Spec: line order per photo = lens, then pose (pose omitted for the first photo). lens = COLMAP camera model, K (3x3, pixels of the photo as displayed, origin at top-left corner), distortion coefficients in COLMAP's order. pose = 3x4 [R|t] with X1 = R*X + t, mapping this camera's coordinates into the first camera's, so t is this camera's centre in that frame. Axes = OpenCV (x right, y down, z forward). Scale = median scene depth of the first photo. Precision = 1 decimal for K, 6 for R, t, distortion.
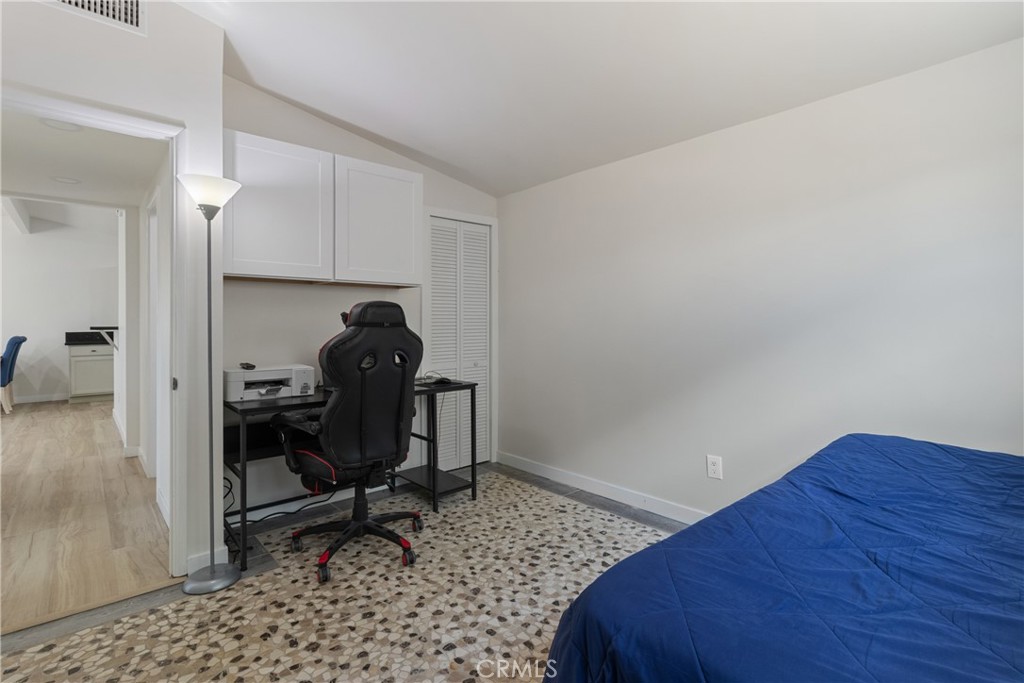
lens RADIAL K [[485.9, 0, 511.4], [0, 485.9, 320.5], [0, 0, 1]] dist [0.002122, 0.000090]
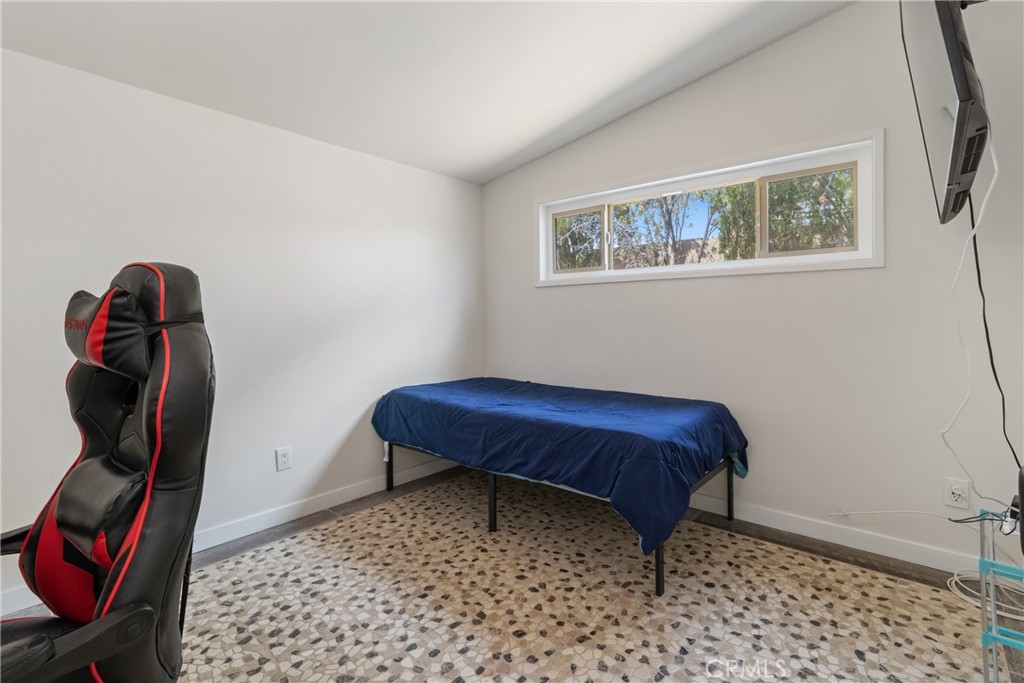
lens RADIAL K [[485.9, 0, 511.4], [0, 485.9, 320.5], [0, 0, 1]] dist [0.002122, 0.000090]
pose [[-0.136293, -0.006838, 0.990645, -0.750914], [0.002600, 0.999970, 0.007260, 0.005571], [-0.990665, 0.003565, -0.136271, 0.760267]]
